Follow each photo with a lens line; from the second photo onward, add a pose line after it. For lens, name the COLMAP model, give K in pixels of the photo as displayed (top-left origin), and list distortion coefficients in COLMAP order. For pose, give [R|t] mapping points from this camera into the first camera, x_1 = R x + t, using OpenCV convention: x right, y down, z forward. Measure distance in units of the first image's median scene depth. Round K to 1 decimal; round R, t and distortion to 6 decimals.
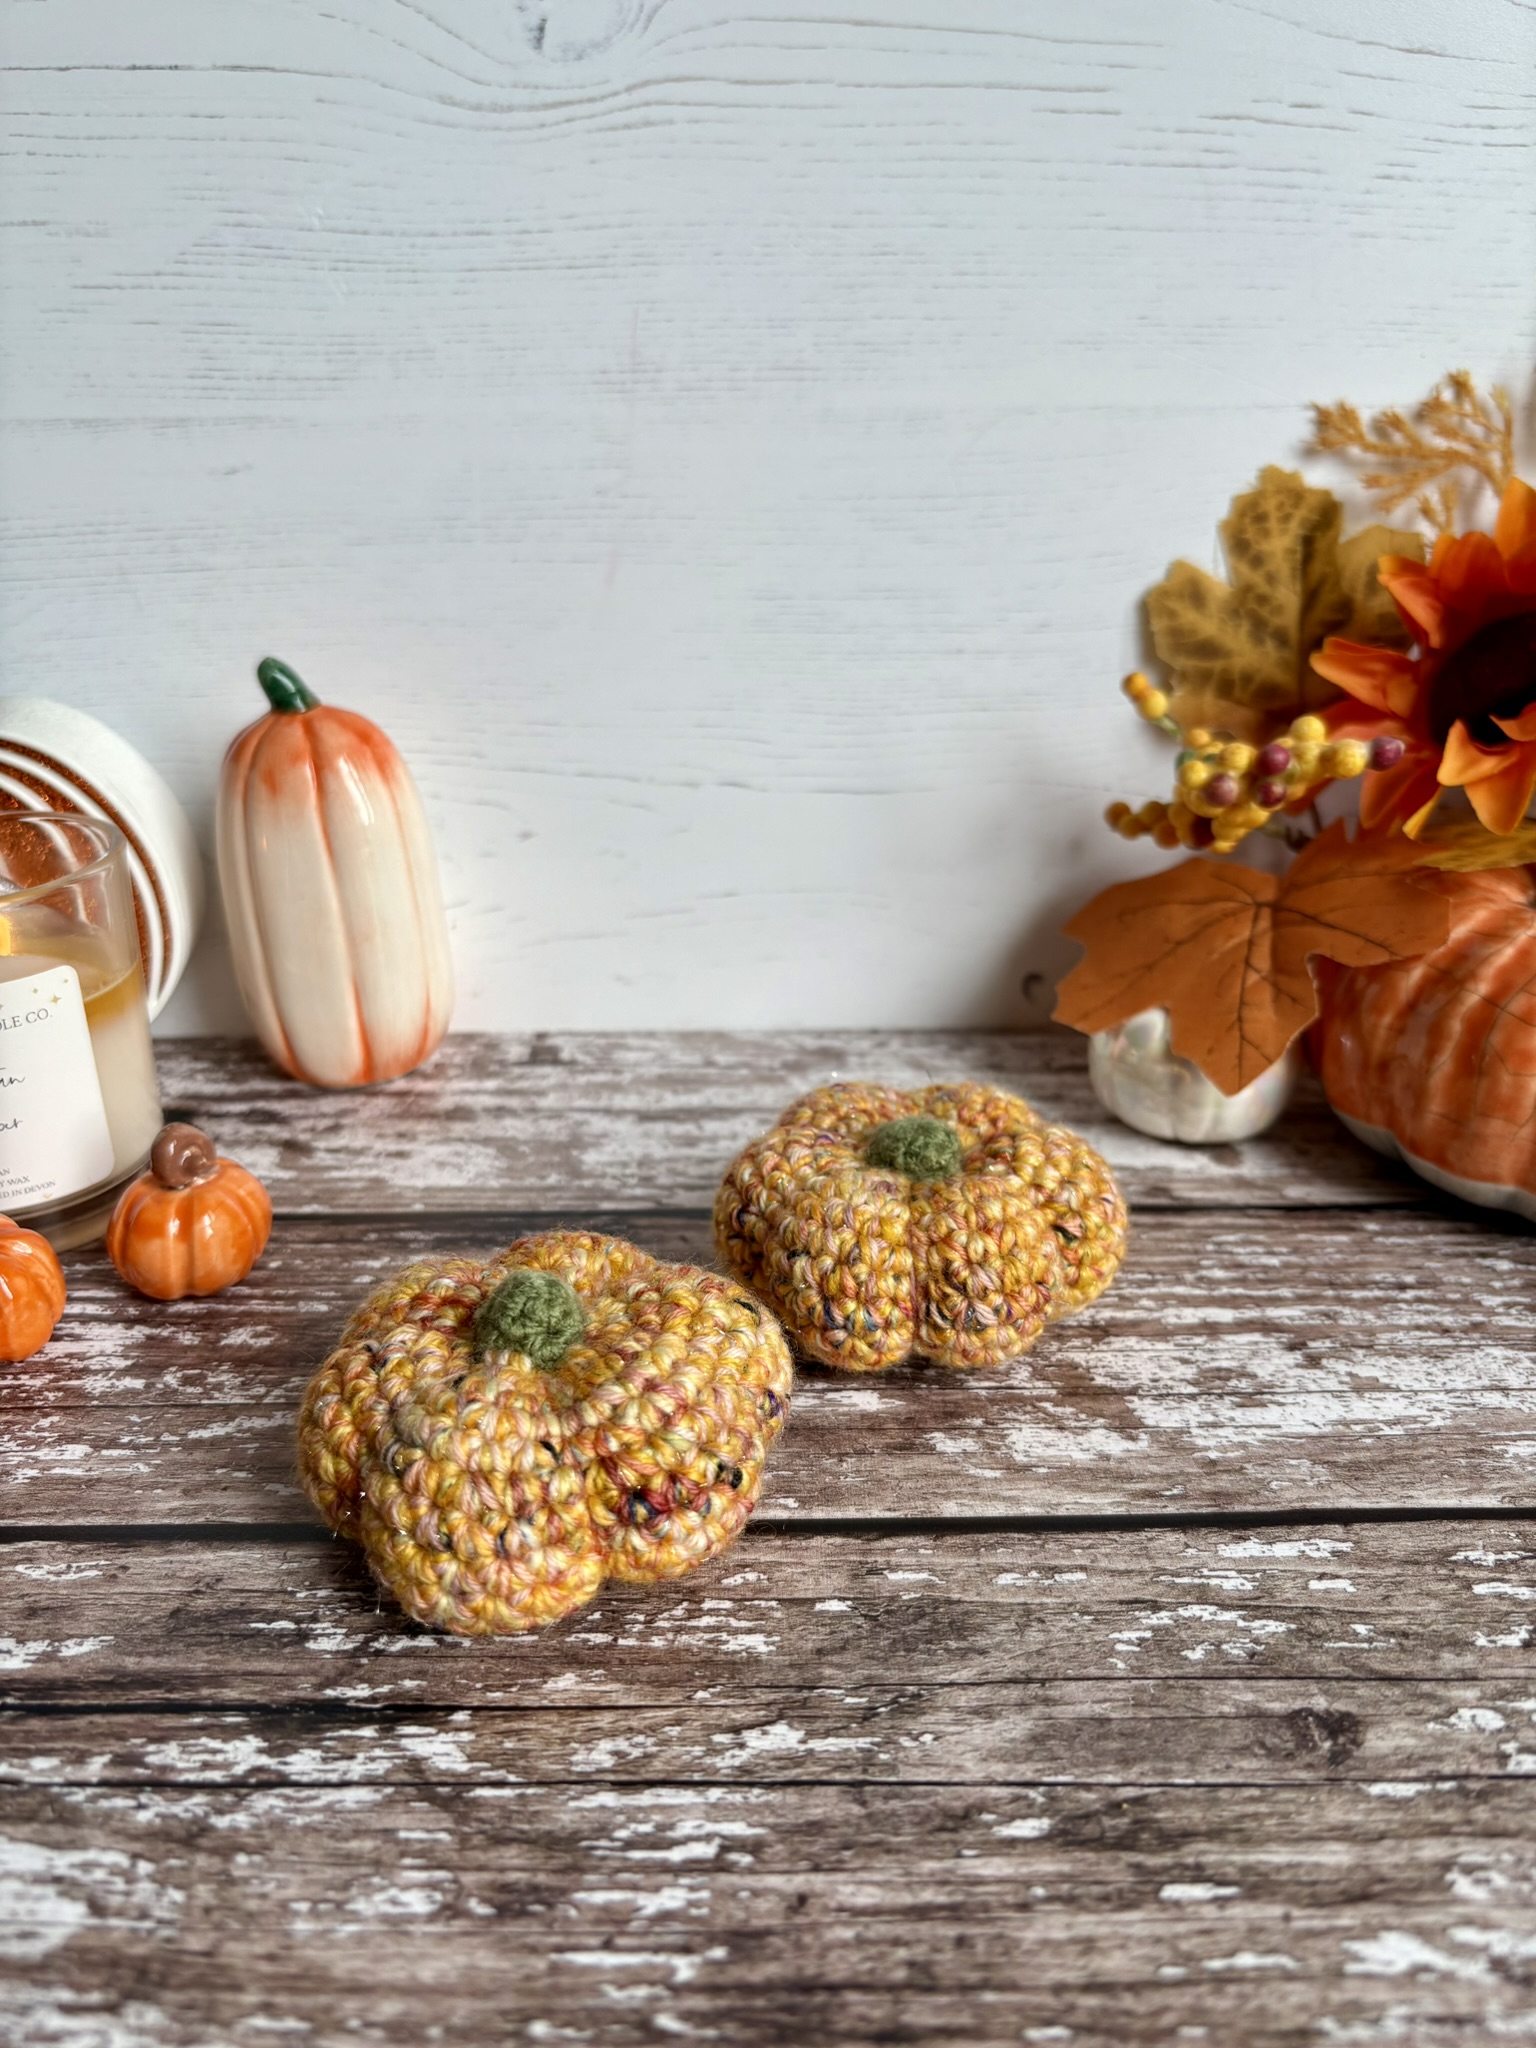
lens RADIAL K [[1606.4, 0, 764.3], [0, 1606.4, 1053.0], [0, 0, 1]] dist [-0.066469, 0.095559]
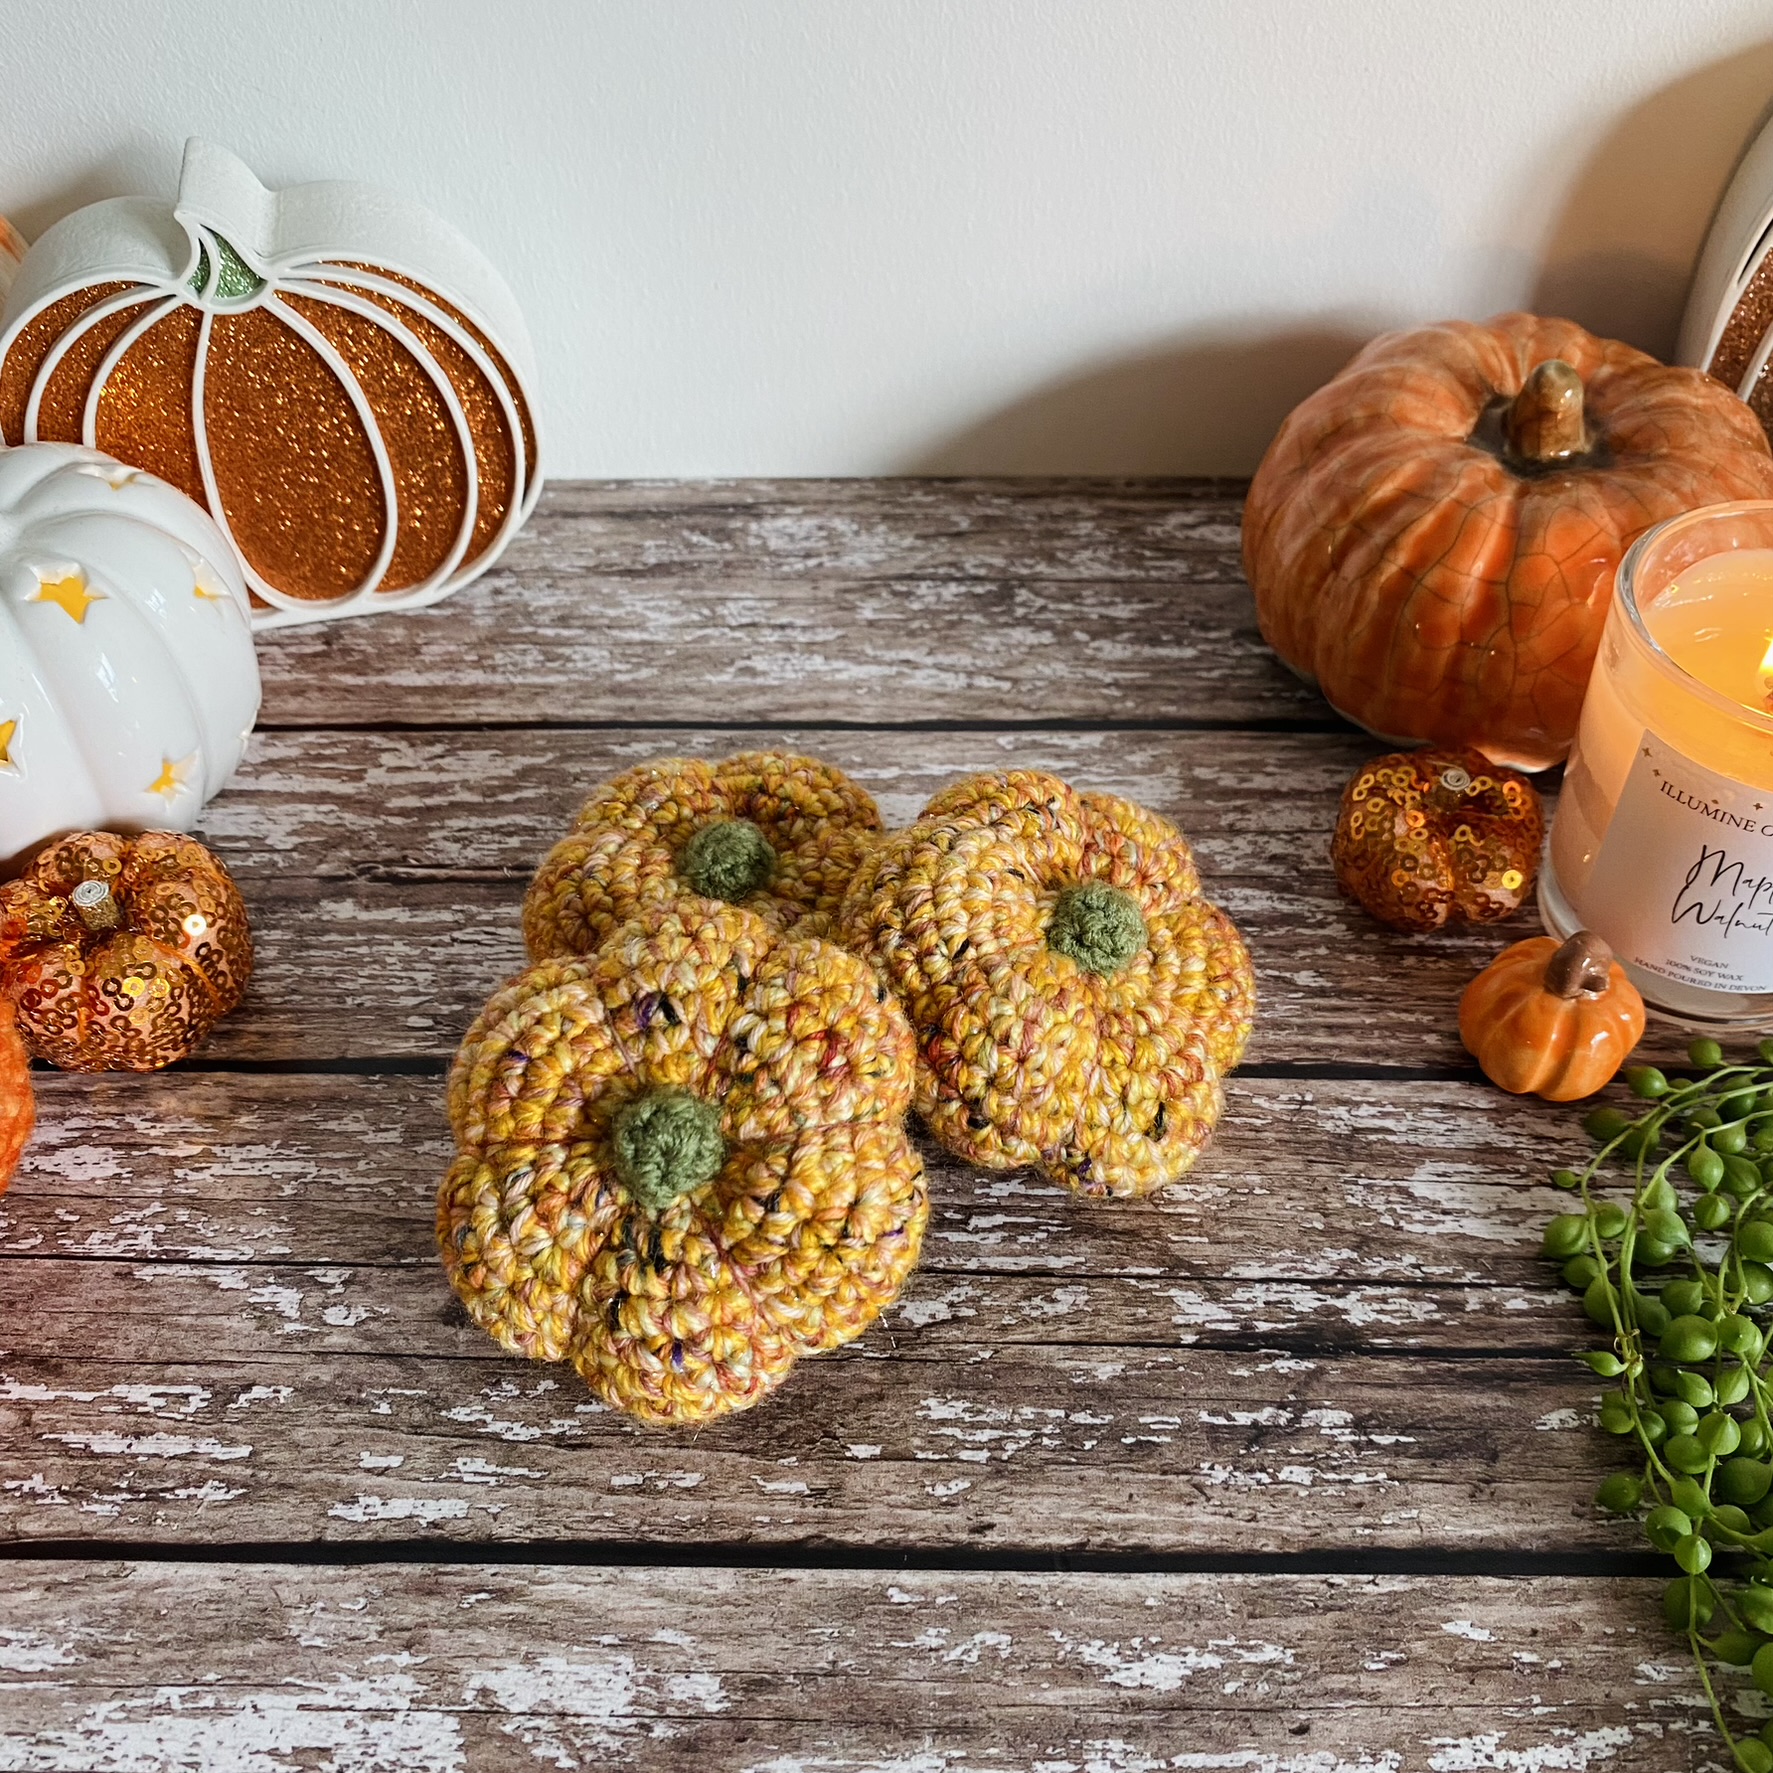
lens RADIAL K [[1828.0, 0, 912.9], [0, 1828.0, 833.5], [0, 0, 1]] dist [0.012108, -0.079834]
pose [[-0.999259, -0.009003, 0.037428, -0.027839], [0.032360, 0.330187, 0.943361, -0.838496], [-0.020851, 0.943873, -0.329651, 0.922011]]
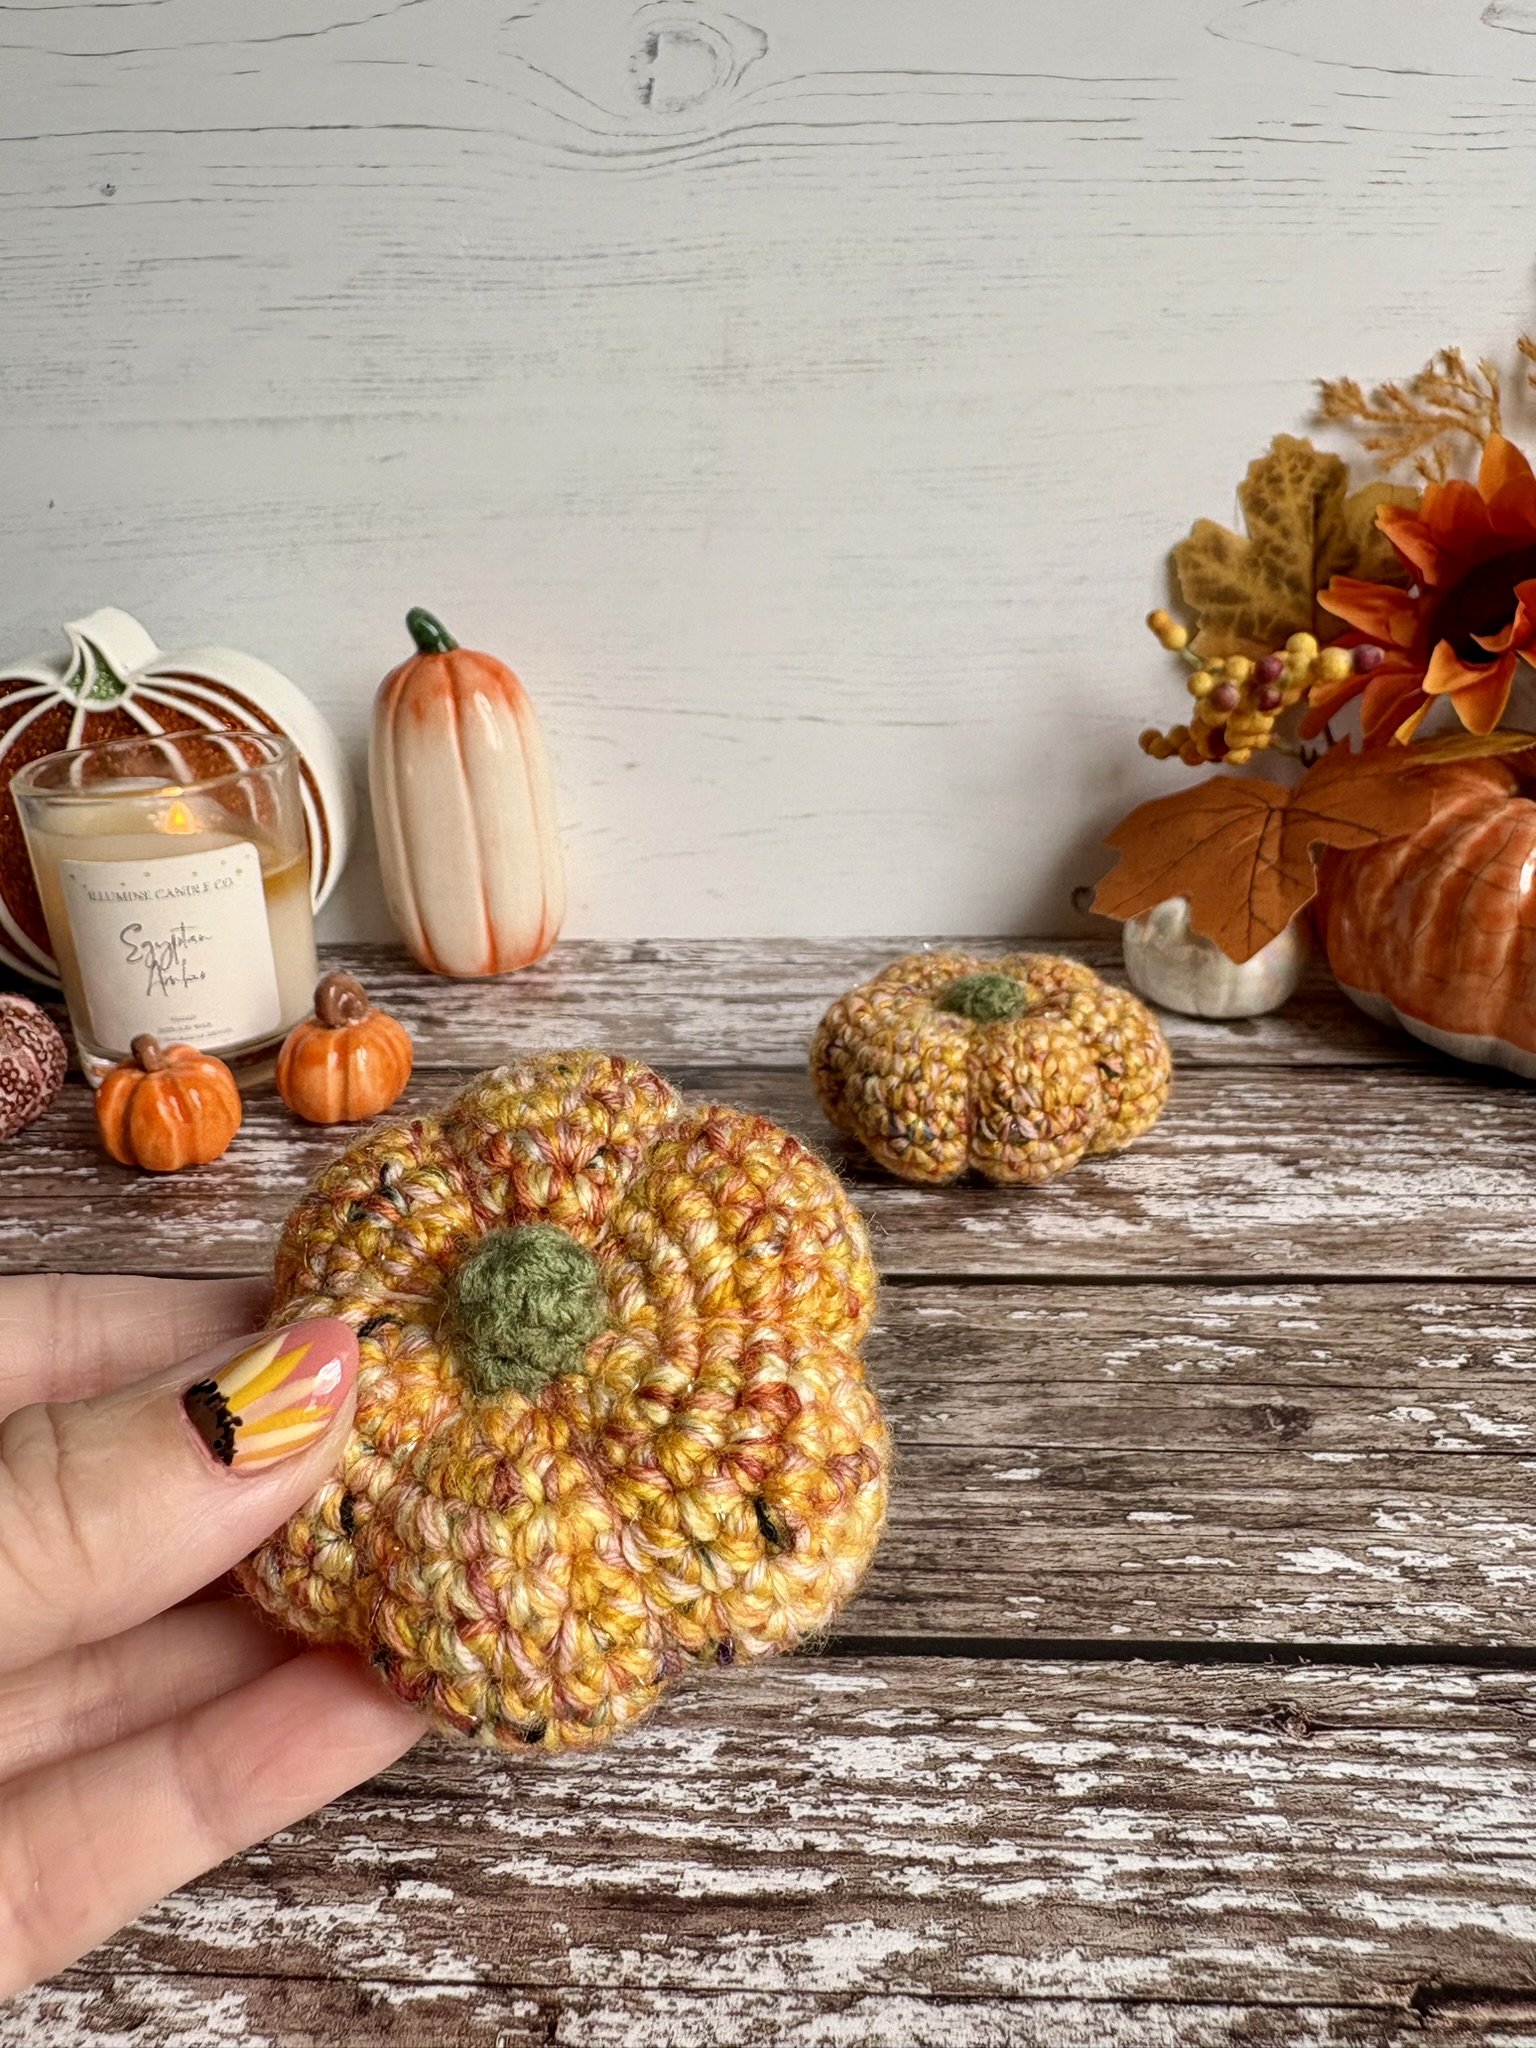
lens RADIAL K [[1591.5, 0, 769.2], [0, 1591.5, 977.1], [0, 0, 1]] dist [0.000043, 0.005272]
pose [[0.997723, 0.000235, -0.067448, 0.042701], [-0.005108, 0.997385, -0.072087, 0.152777], [0.067255, 0.072268, 0.995115, -0.196008]]
